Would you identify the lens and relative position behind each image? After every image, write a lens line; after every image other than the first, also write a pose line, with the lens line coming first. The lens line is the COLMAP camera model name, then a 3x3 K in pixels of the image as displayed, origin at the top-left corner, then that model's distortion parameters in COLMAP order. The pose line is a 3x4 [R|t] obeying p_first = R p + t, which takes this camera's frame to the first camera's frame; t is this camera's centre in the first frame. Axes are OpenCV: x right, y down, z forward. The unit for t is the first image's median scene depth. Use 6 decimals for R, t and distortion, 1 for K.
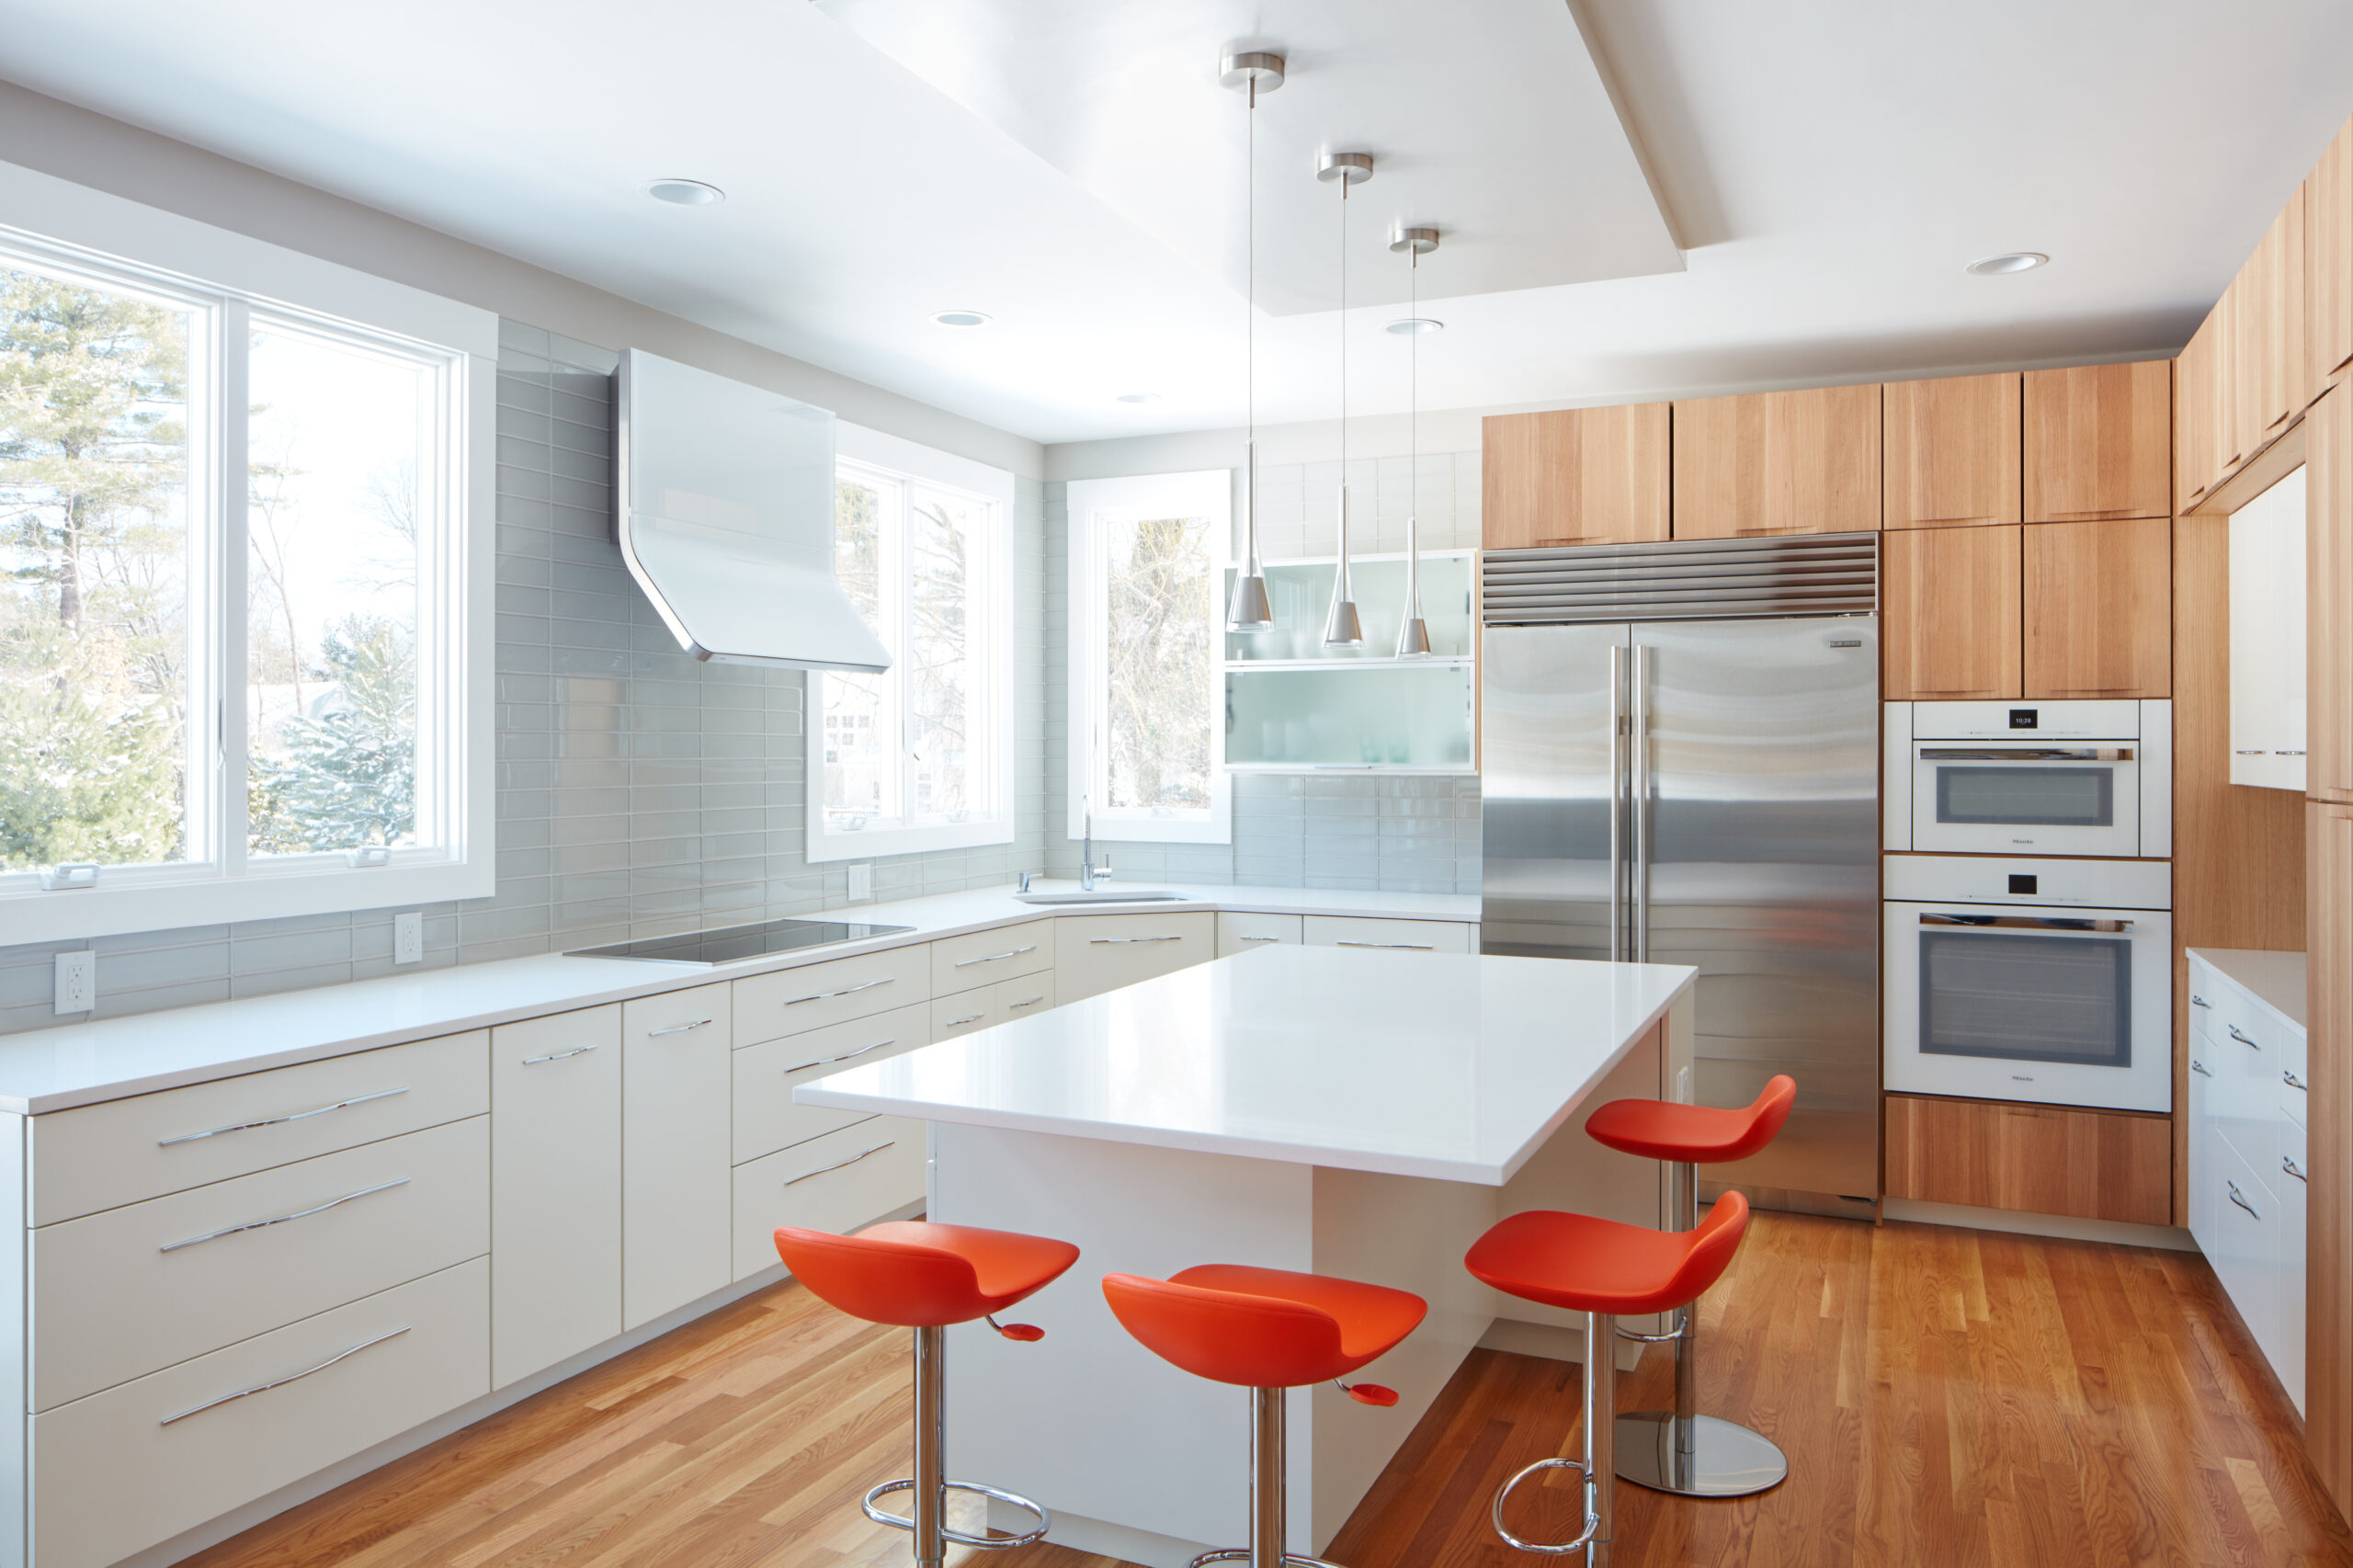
lens RADIAL K [[1626.9, 0, 1178.1], [0, 1626.9, 750.4], [0, 0, 1]] dist [-0.002104, -0.001985]
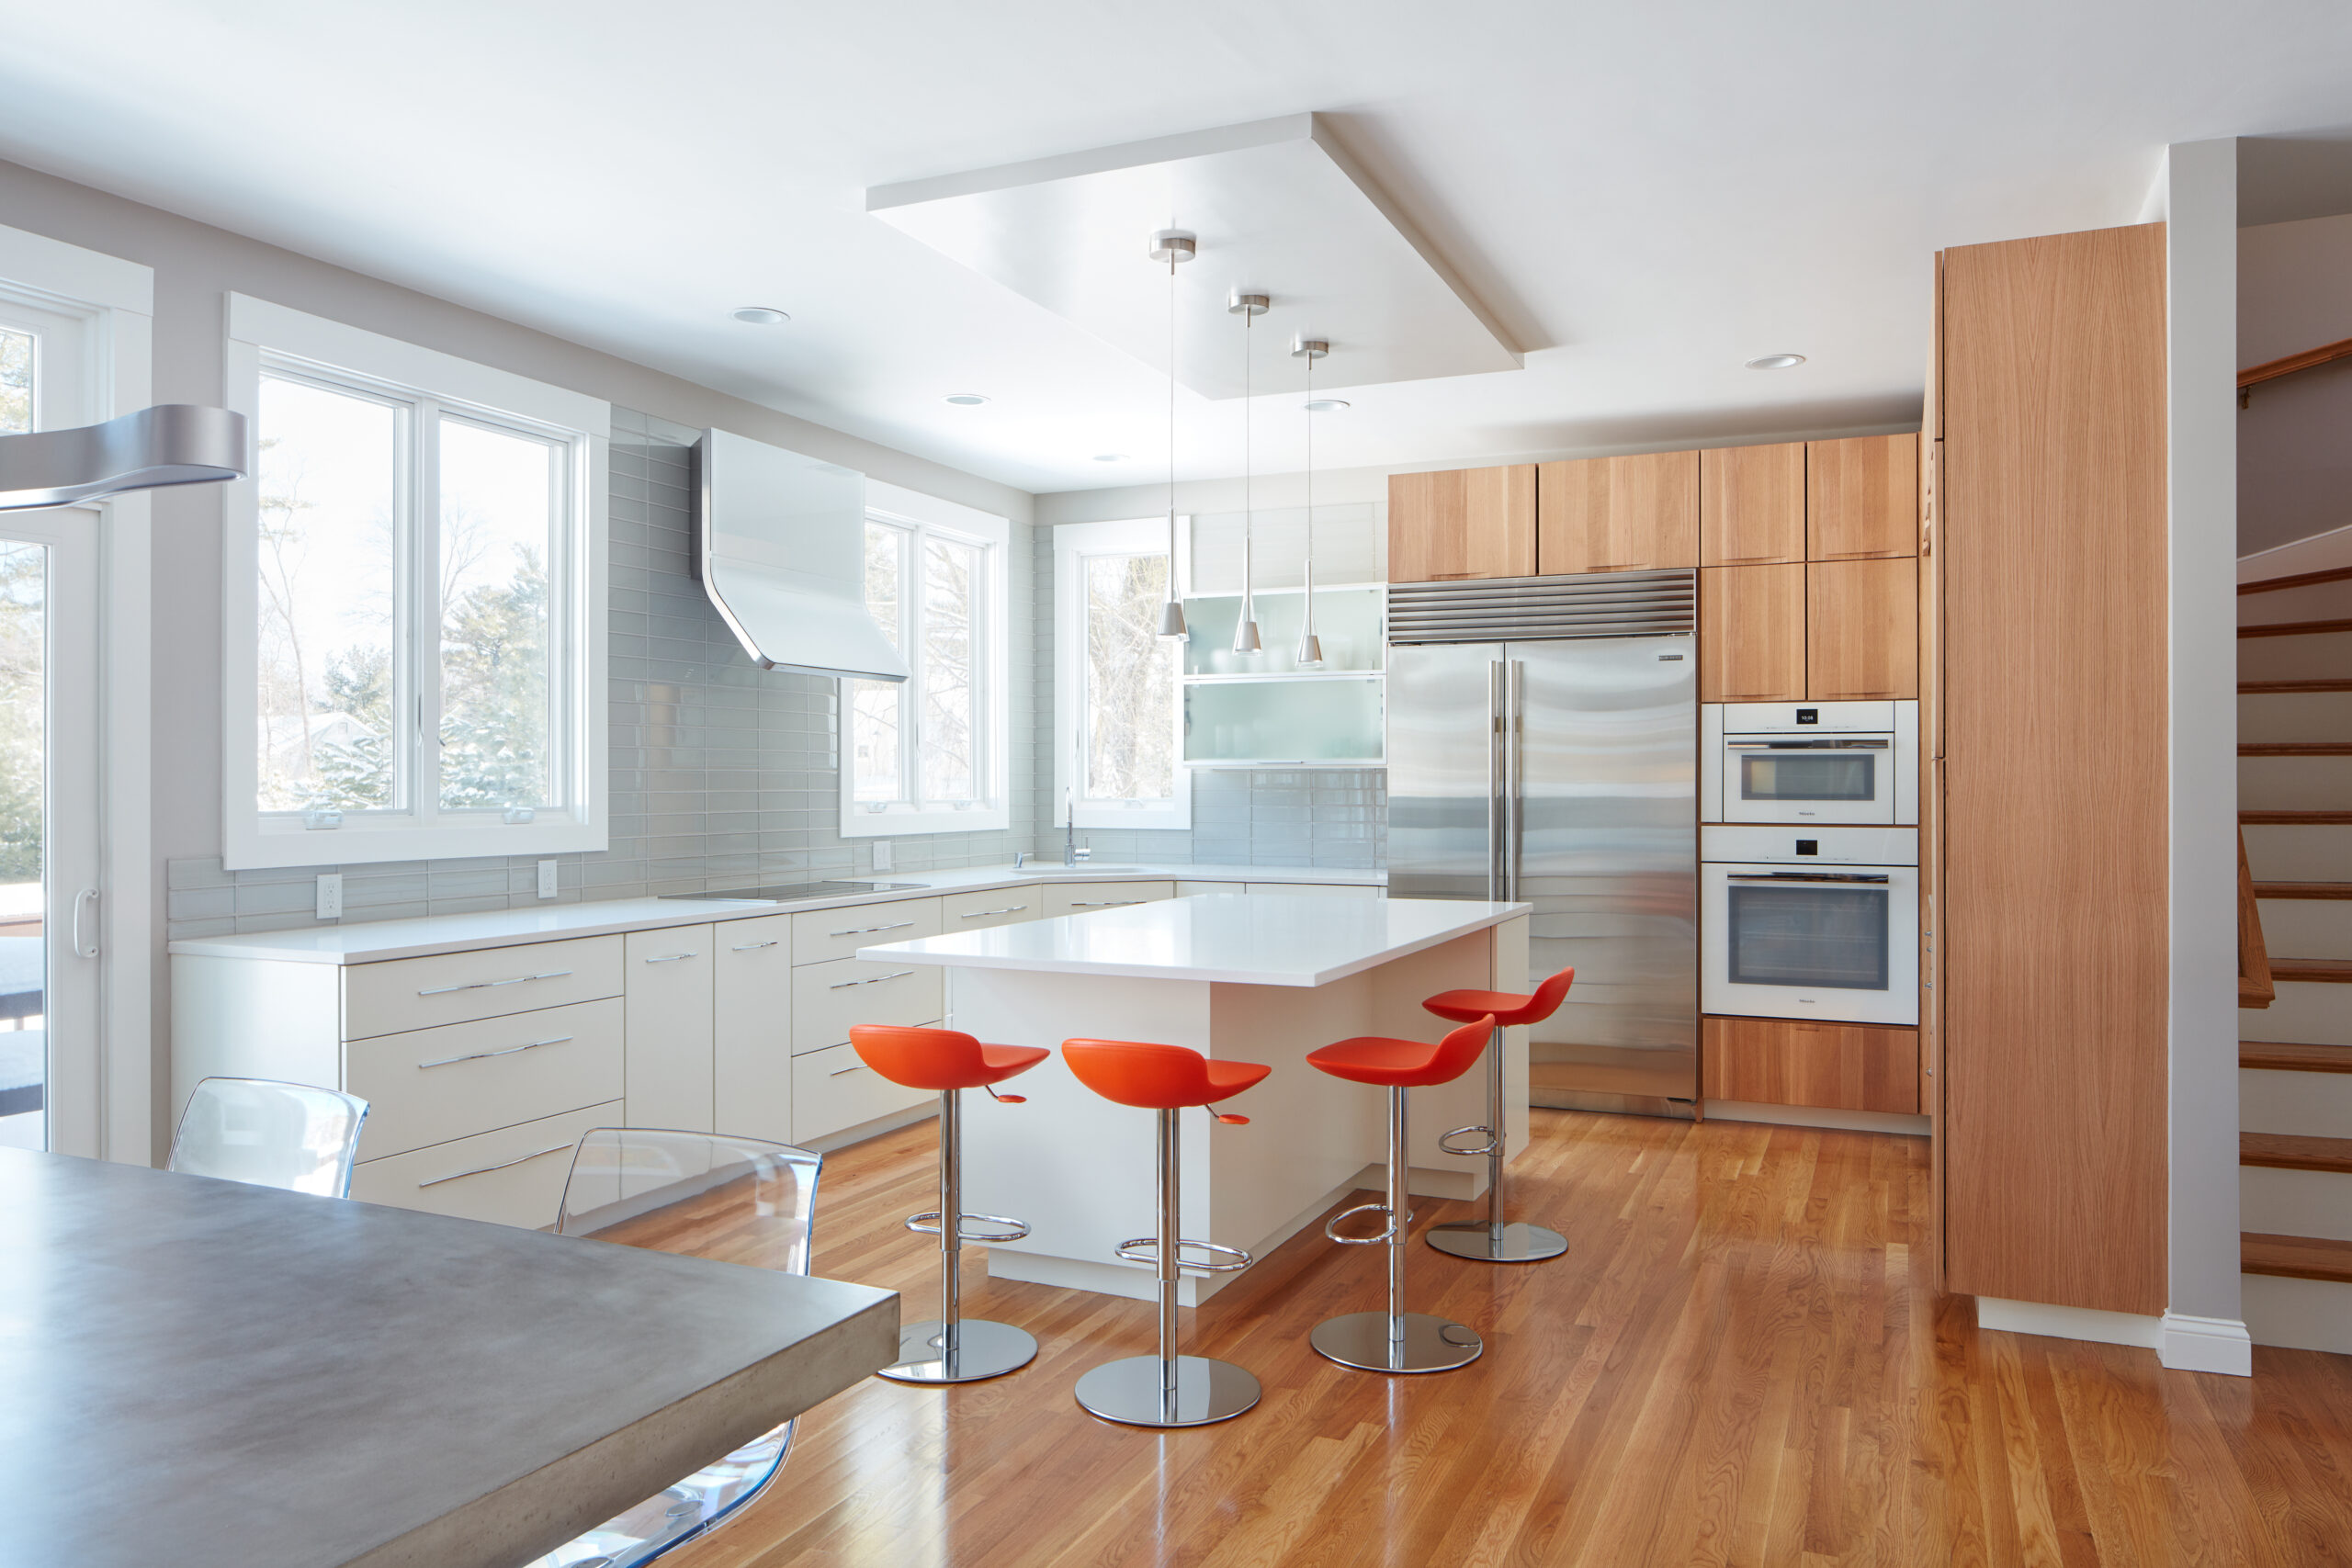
lens RADIAL K [[1649.9, 0, 1176.0], [0, 1649.9, 784.0], [0, 0, 1]] dist [0.000221, -0.000007]
pose [[0.999999, -0.000639, -0.001069, 0.030583], [0.000638, 0.999999, -0.000800, 0.033414], [0.001069, 0.000799, 0.999999, -0.279443]]
